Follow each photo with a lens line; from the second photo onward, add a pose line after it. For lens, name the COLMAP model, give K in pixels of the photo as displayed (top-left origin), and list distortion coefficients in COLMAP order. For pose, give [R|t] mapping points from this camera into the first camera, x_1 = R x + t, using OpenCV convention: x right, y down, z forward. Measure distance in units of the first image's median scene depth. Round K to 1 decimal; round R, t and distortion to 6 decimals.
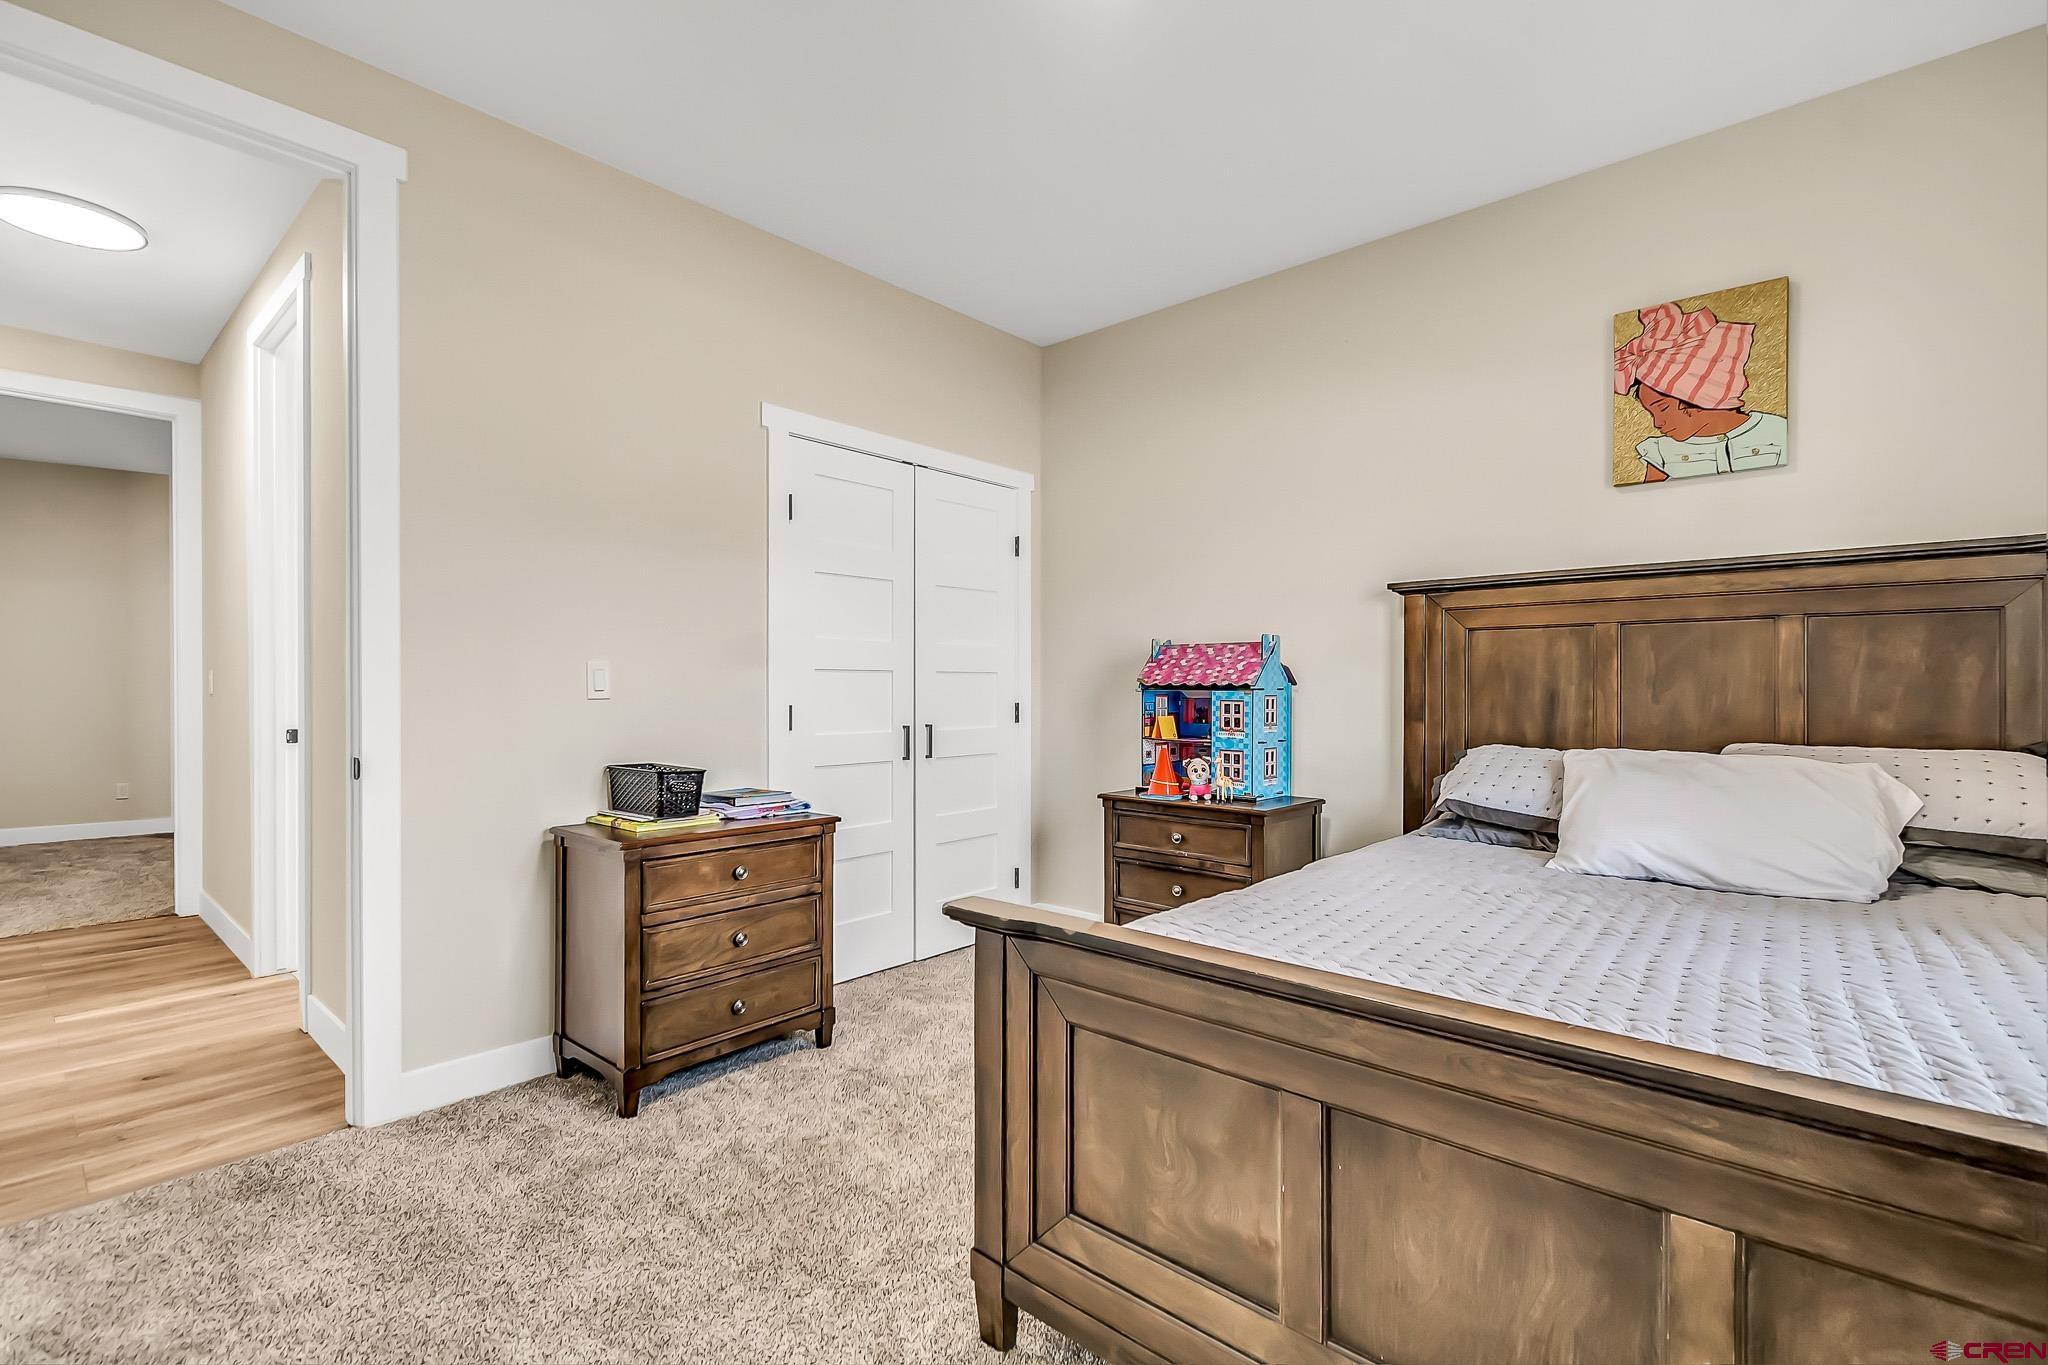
lens RADIAL K [[924.5, 0, 1025.0], [0, 924.5, 684.0], [0, 0, 1]] dist [-0.000973, -0.000133]
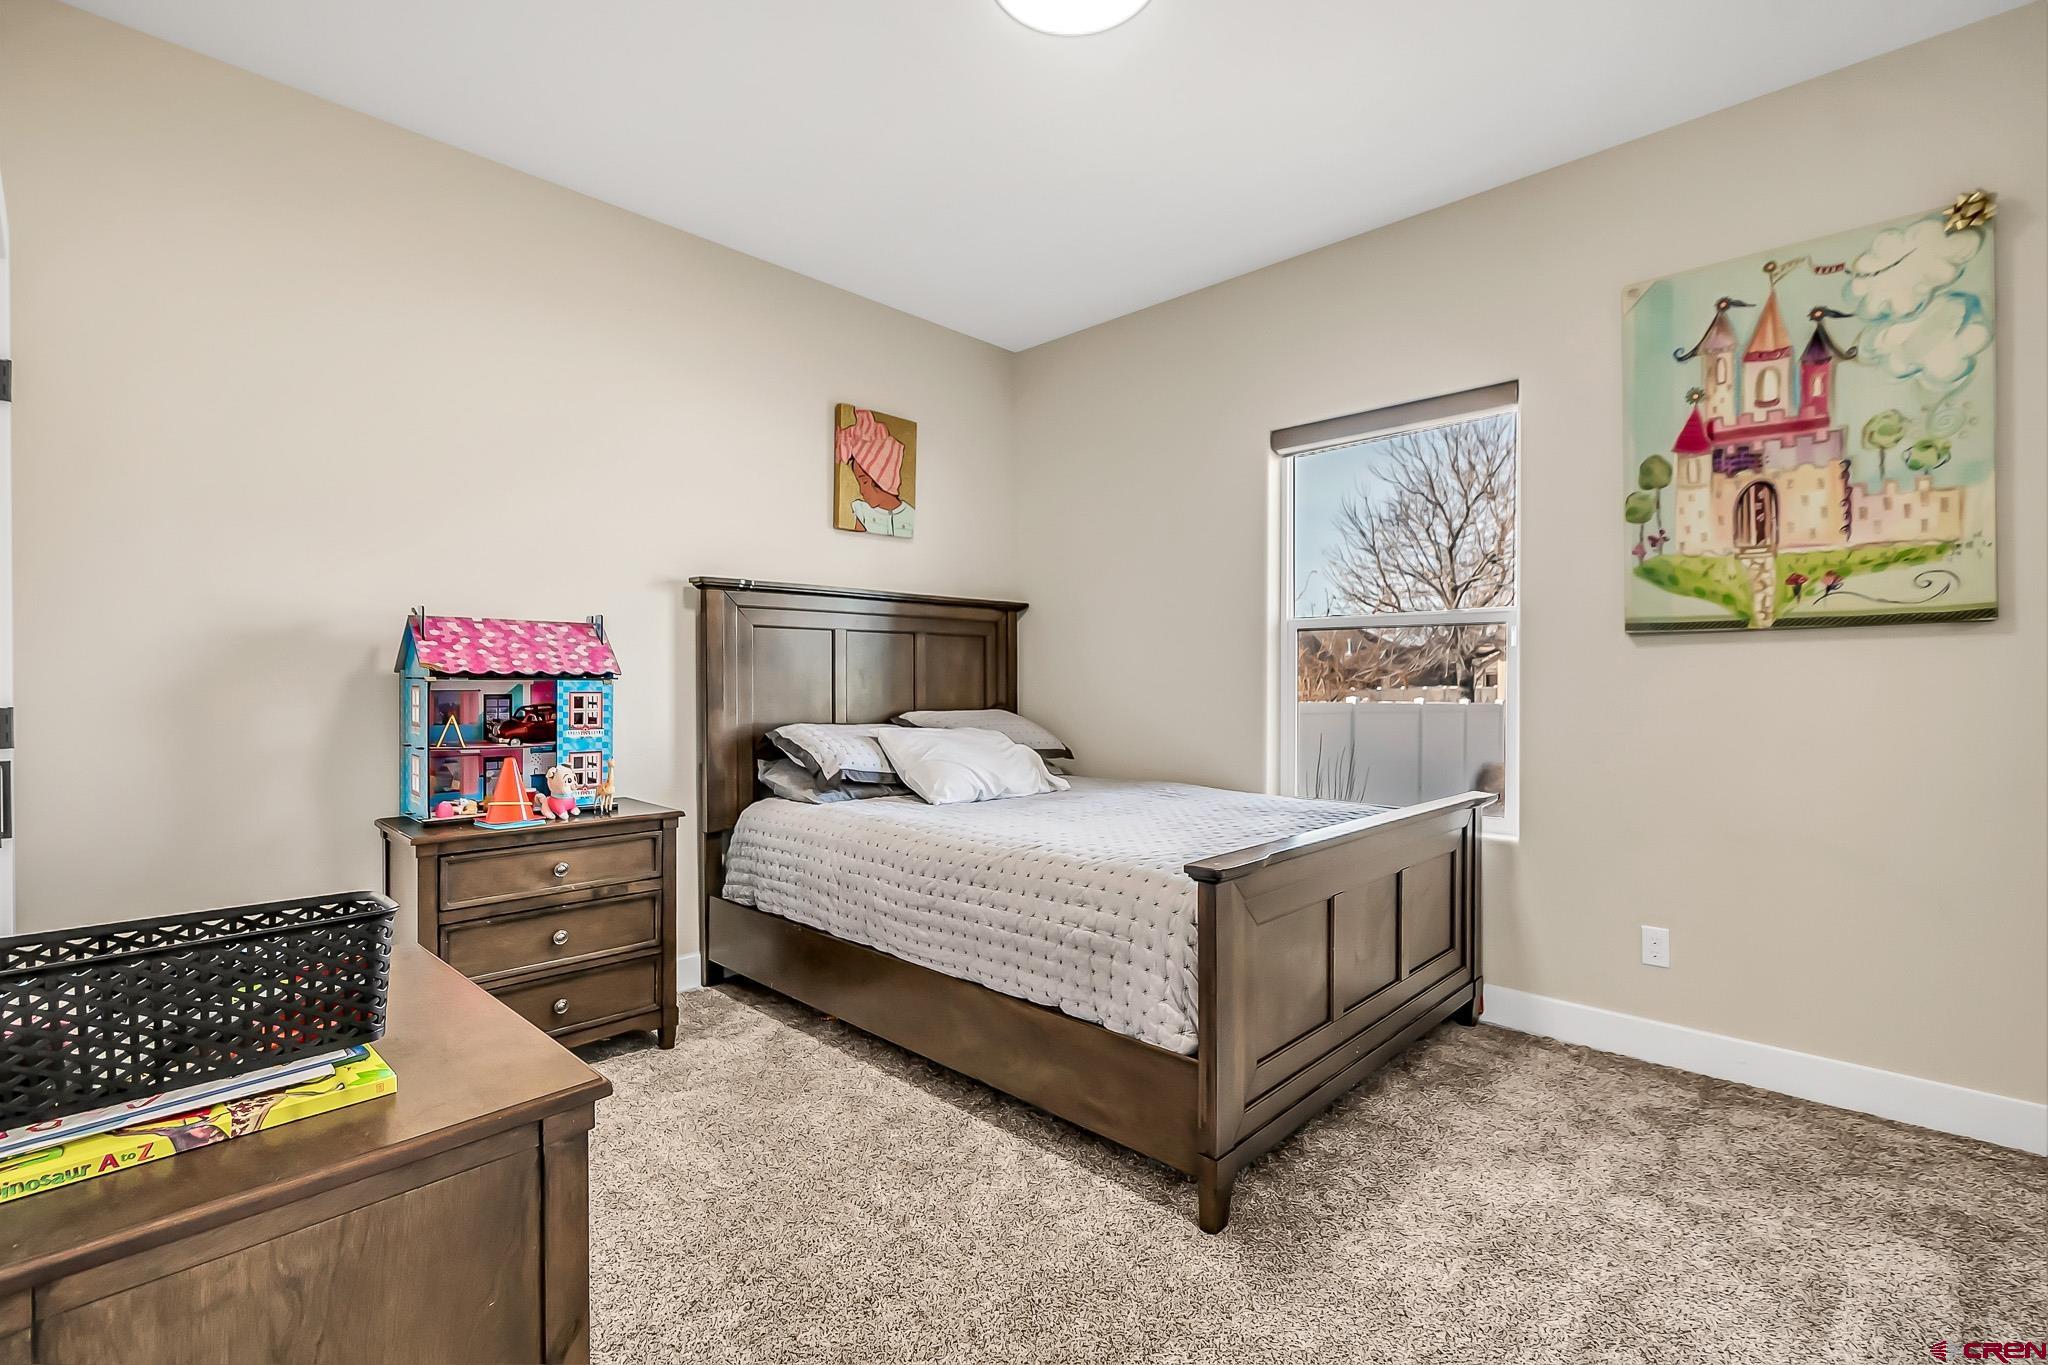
lens RADIAL K [[920.9, 0, 1024.9], [0, 920.9, 685.7], [0, 0, 1]] dist [0.003822, -0.003774]
pose [[0.023747, -0.004617, 0.999707, -0.622220], [0.000836, 0.999989, 0.004598, 0.008997], [-0.999718, 0.000726, 0.023750, 0.612667]]
